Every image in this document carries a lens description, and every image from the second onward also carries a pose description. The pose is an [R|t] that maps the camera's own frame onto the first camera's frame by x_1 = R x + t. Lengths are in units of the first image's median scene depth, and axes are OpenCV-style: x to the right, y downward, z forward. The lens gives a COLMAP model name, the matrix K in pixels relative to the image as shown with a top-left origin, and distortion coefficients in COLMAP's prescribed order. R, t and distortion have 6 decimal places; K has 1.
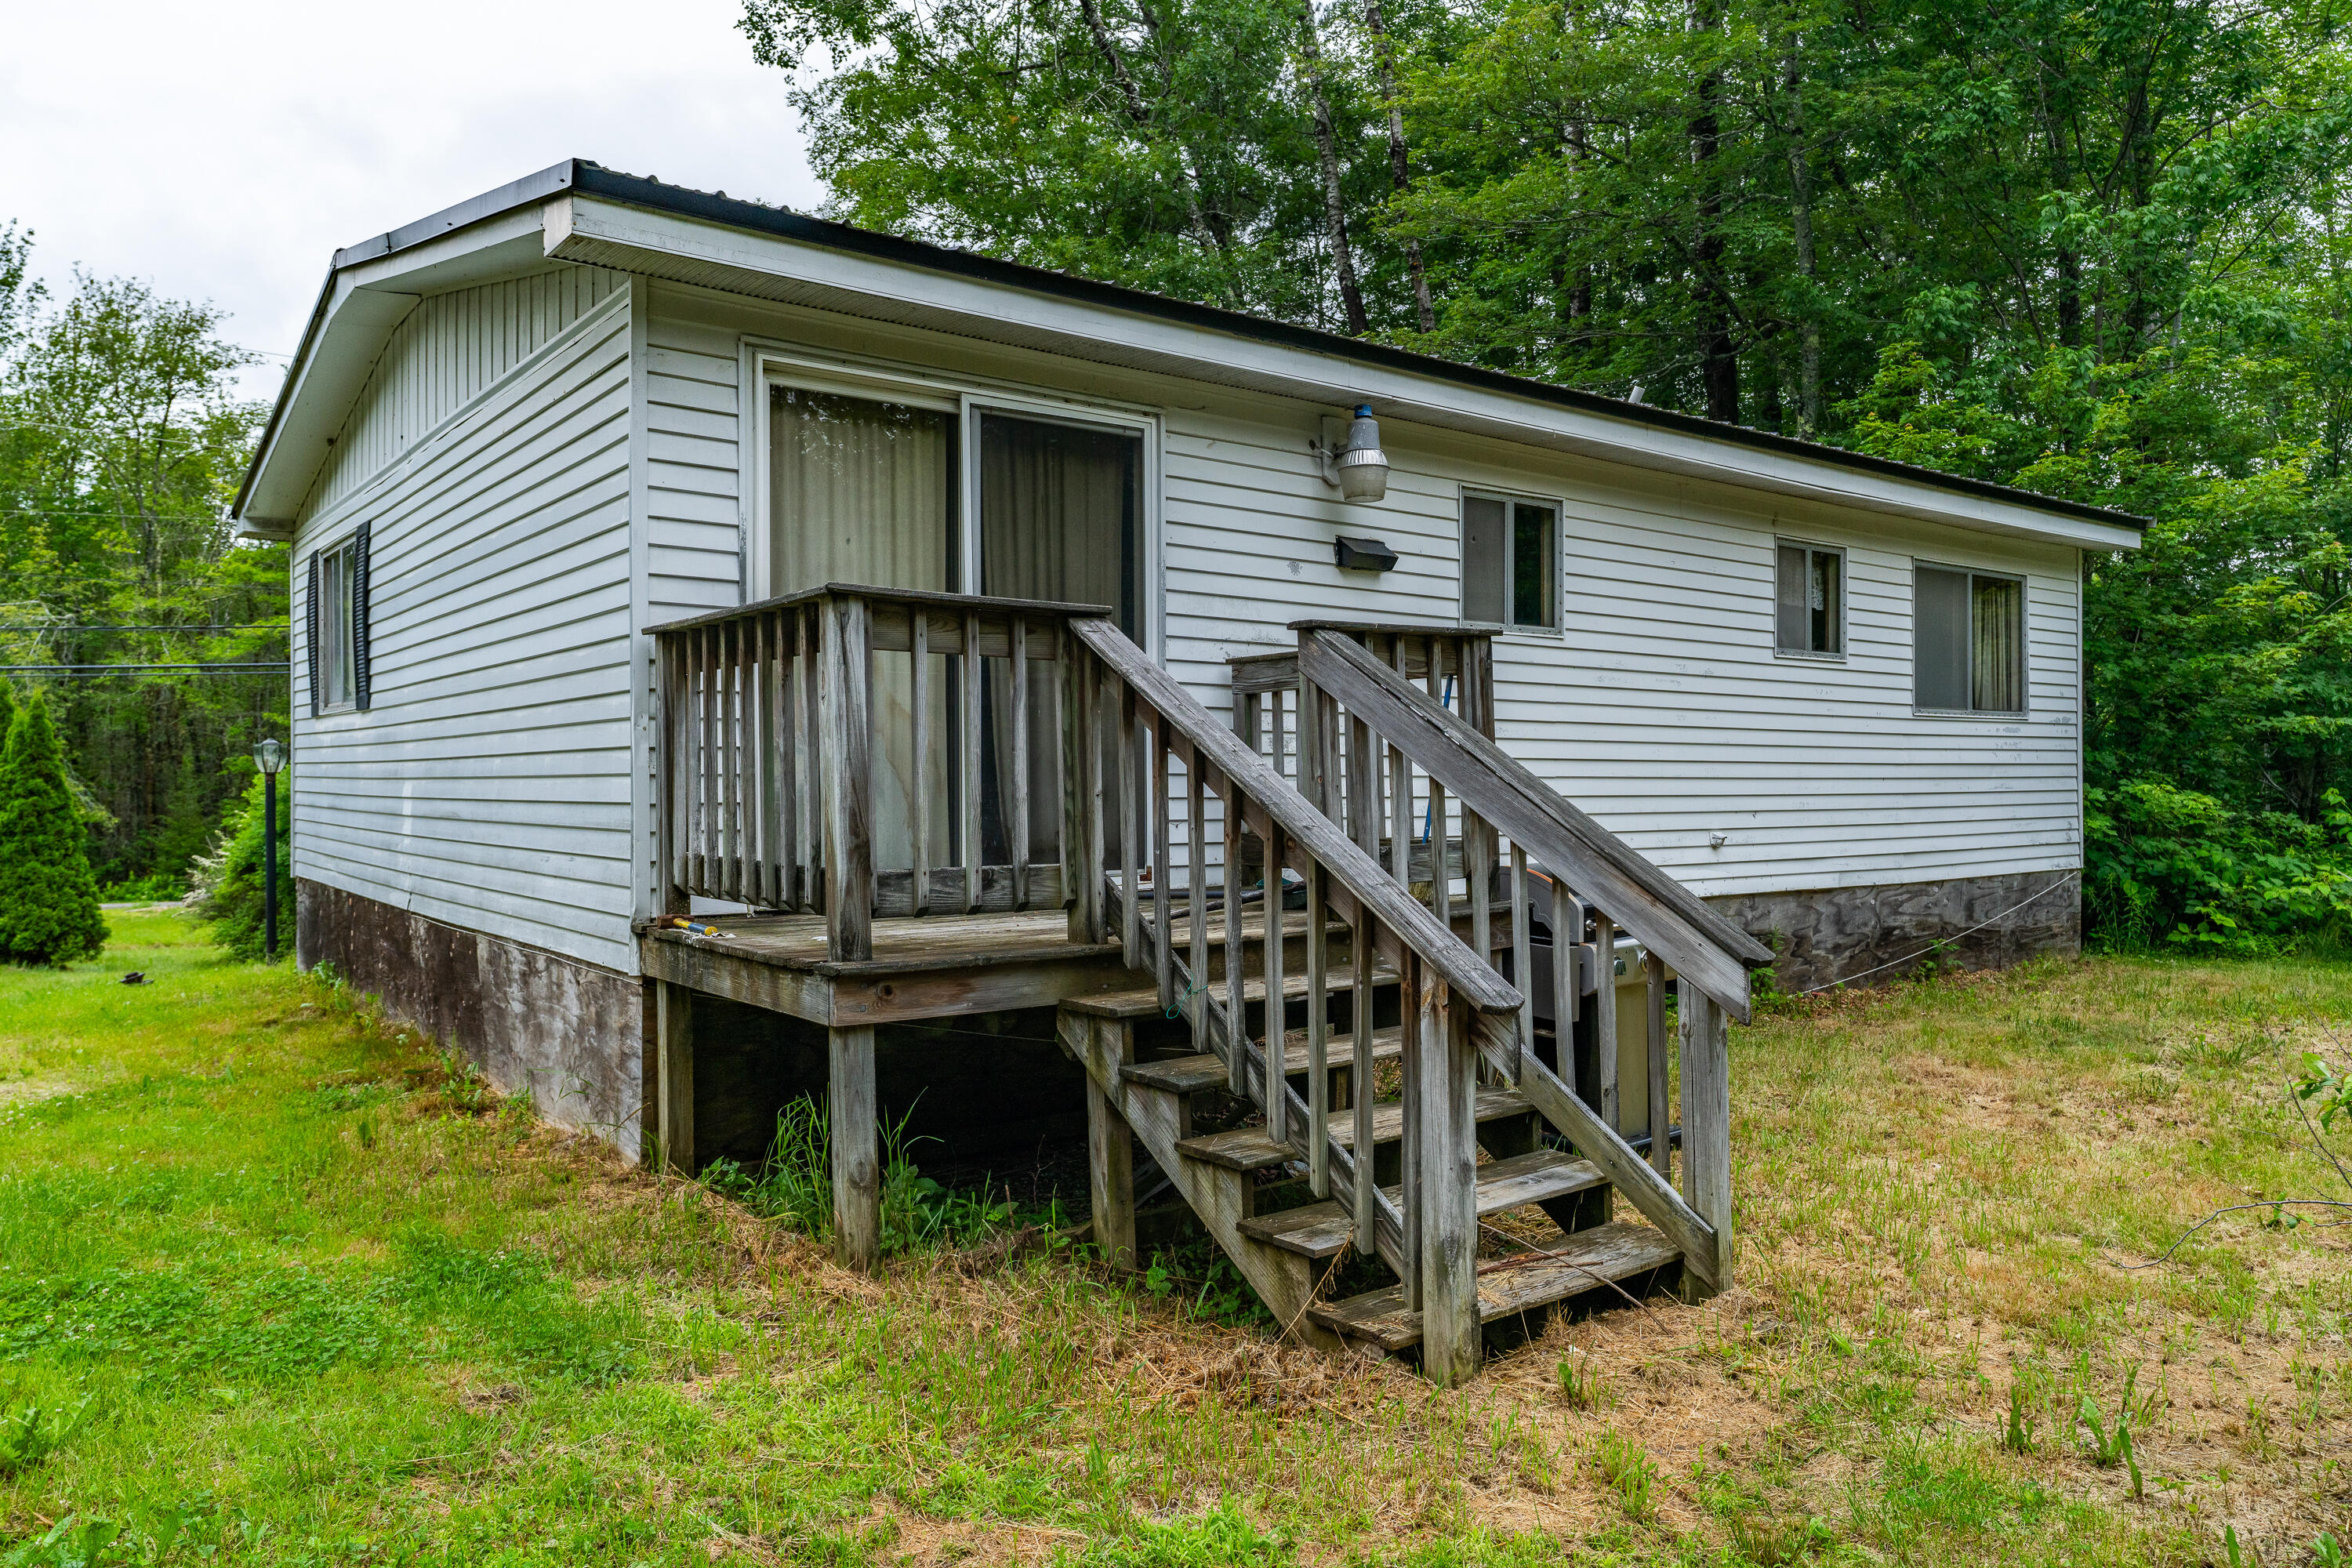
lens RADIAL K [[1591.5, 0, 1176.0], [0, 1591.5, 784.0], [0, 0, 1]] dist [0.006811, 0.001260]
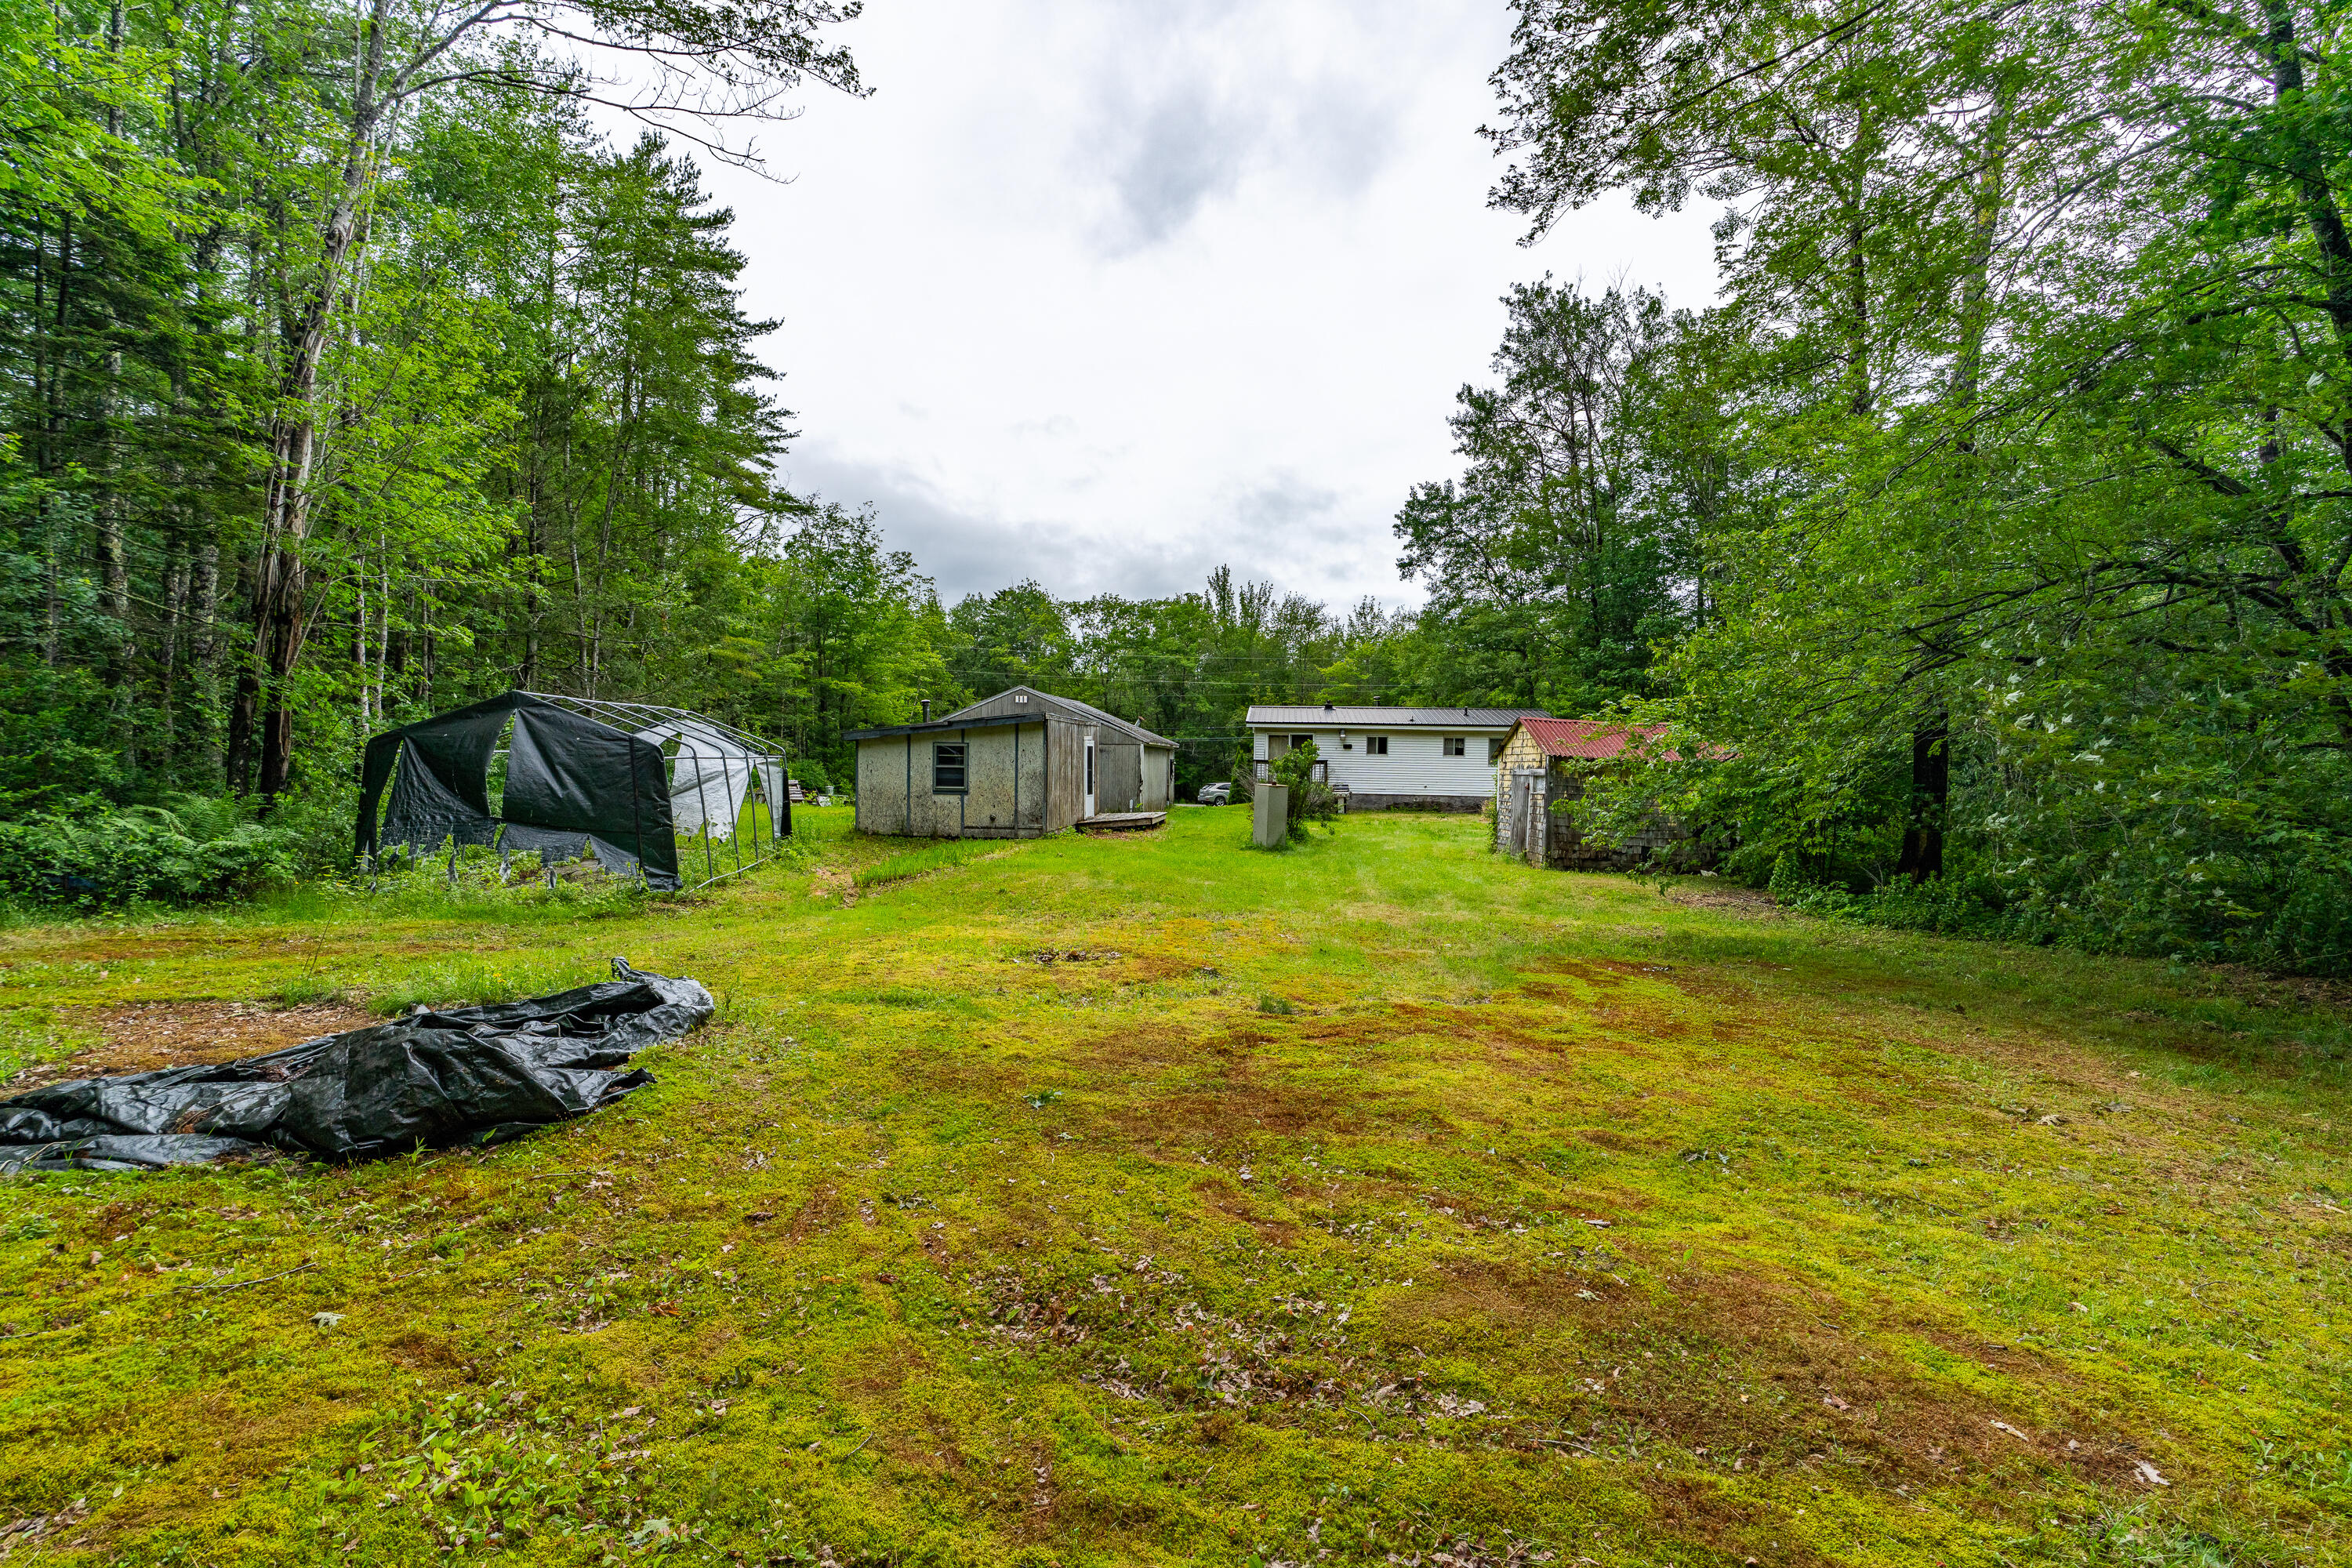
lens RADIAL K [[1059.1, 0, 1177.8], [0, 1059.1, 752.7], [0, 0, 1]] dist [0.000410, 0.000165]
pose [[0.731916, 0.005107, -0.681376, 2.378661], [-0.017477, 0.999784, -0.011279, -0.031145], [0.681171, 0.020164, 0.731847, -2.632451]]
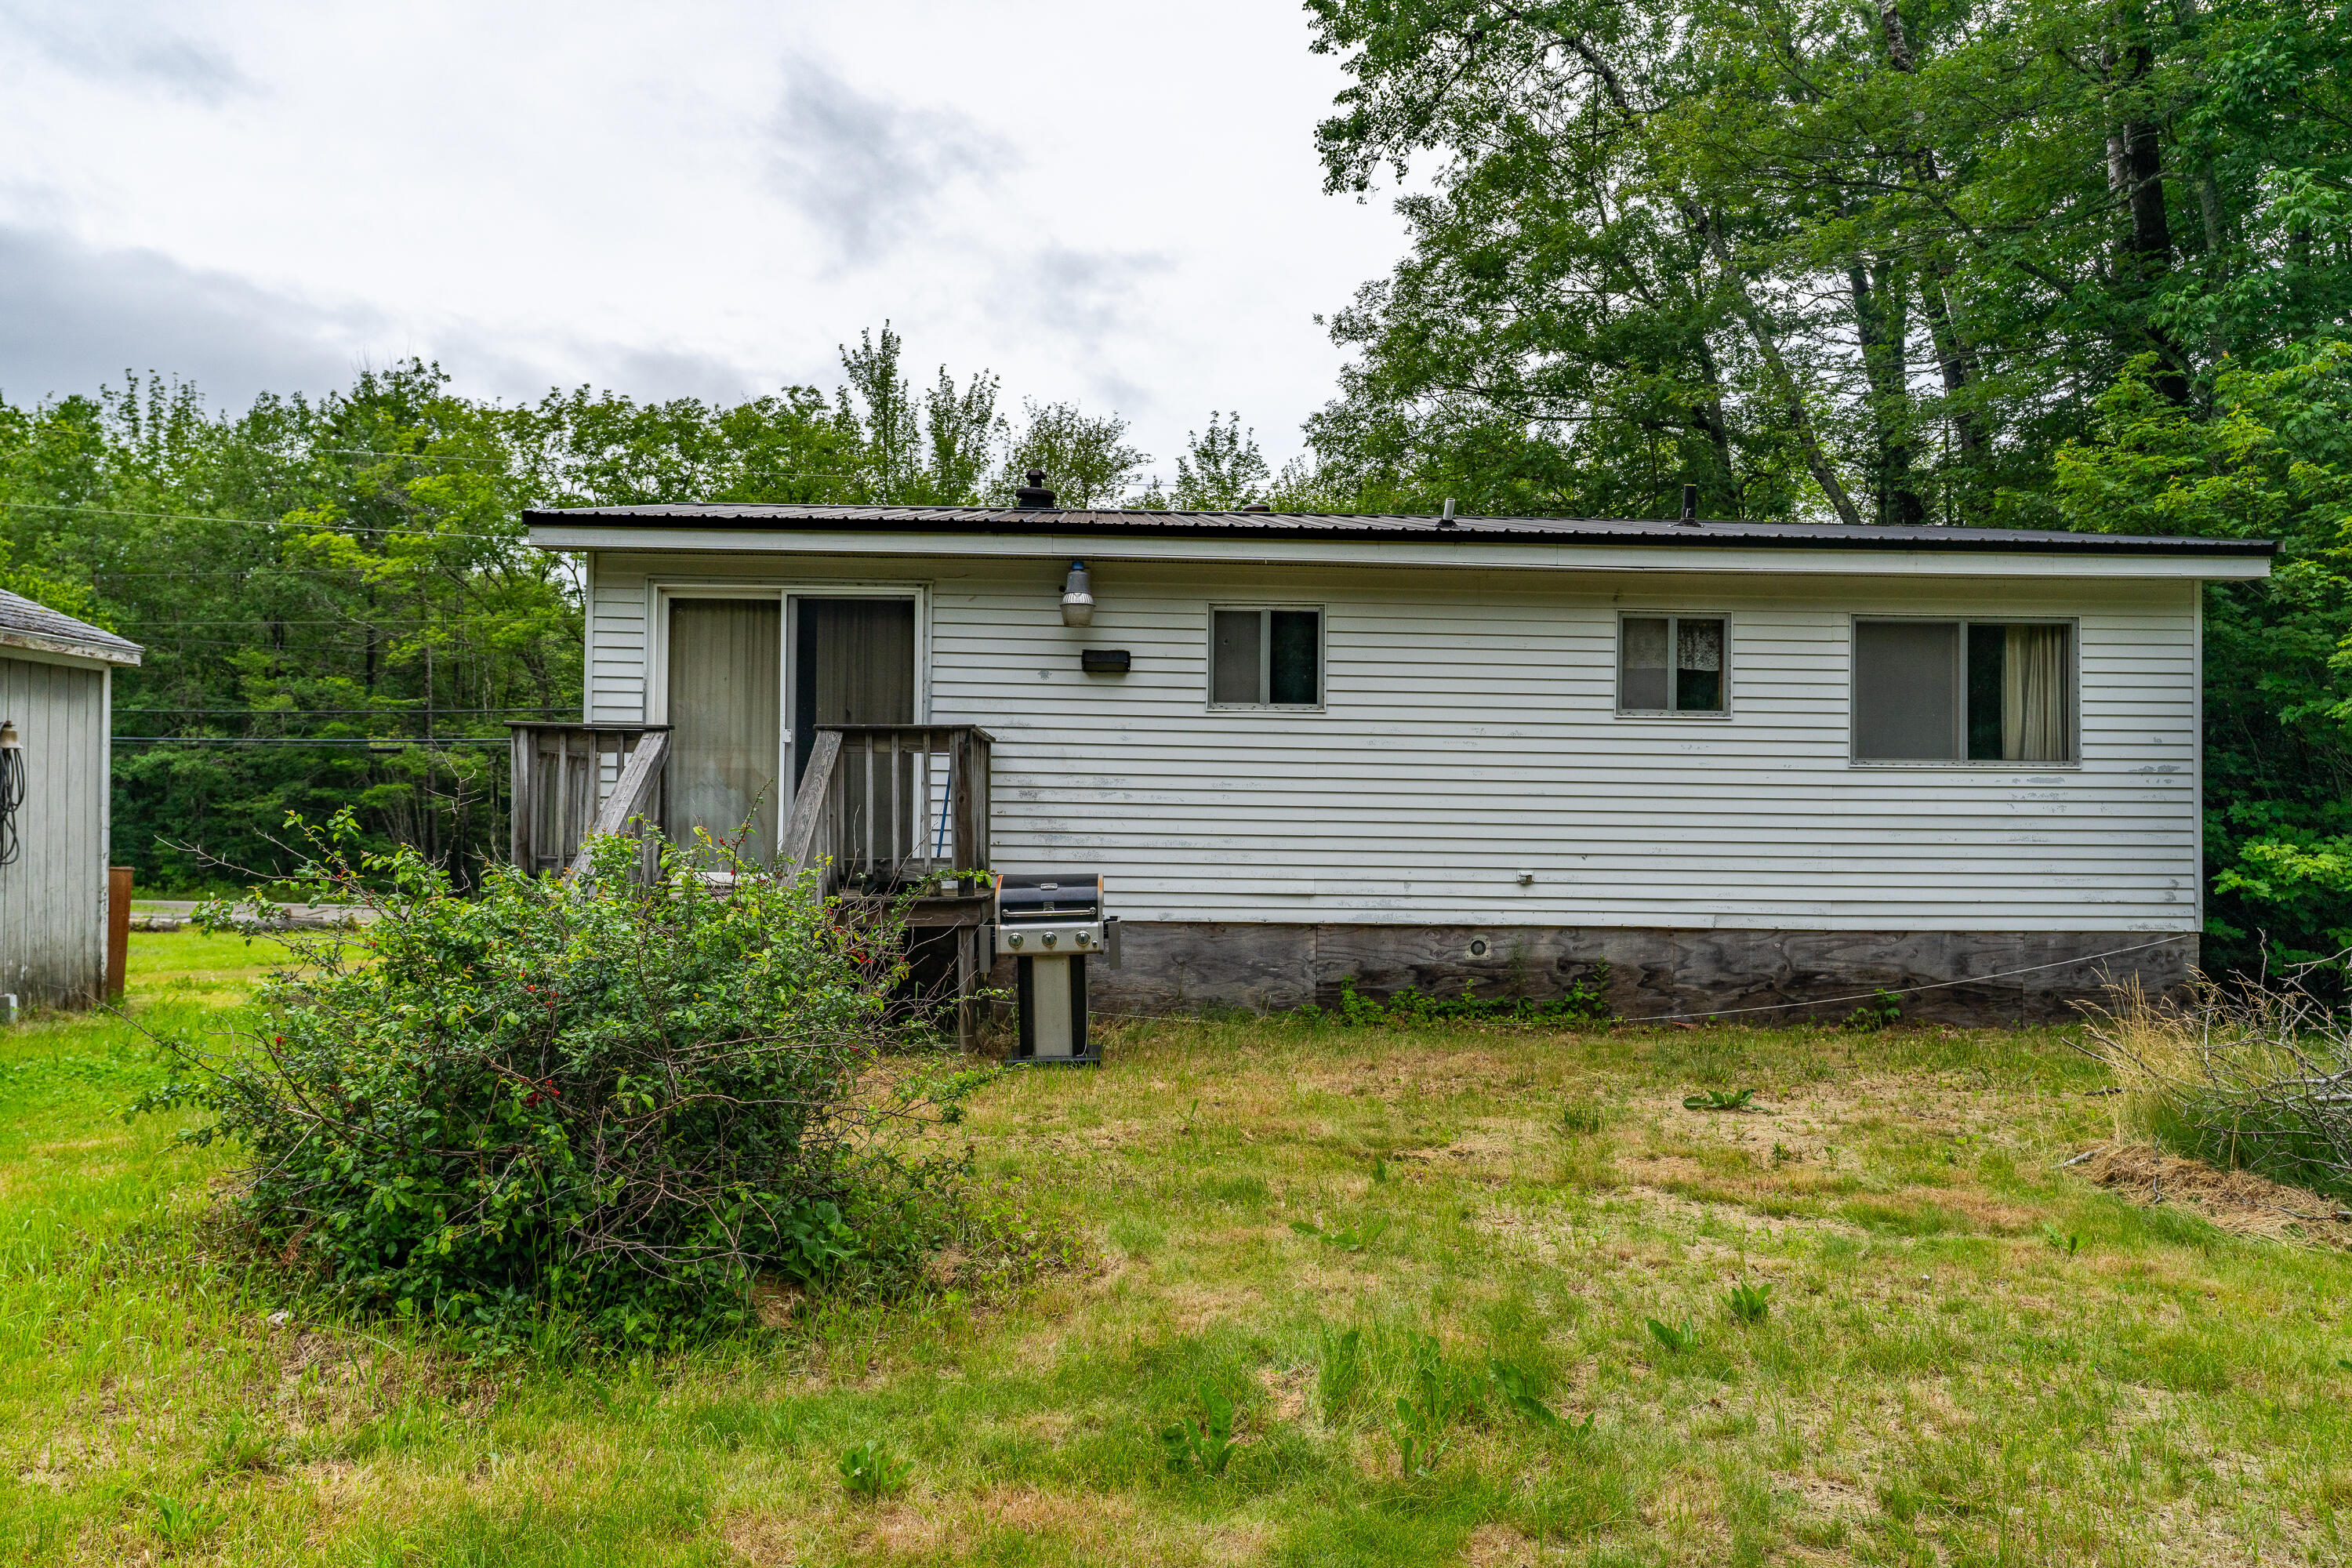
lens RADIAL K [[1742.2, 0, 1176.0], [0, 1742.2, 784.0], [0, 0, 1]] dist [0.025751, 0.000844]
pose [[0.825004, 0.000006, -0.565127, 0.814470], [-0.014271, 0.999681, -0.020822, -0.002882], [0.564947, 0.025243, 0.824741, -0.188743]]
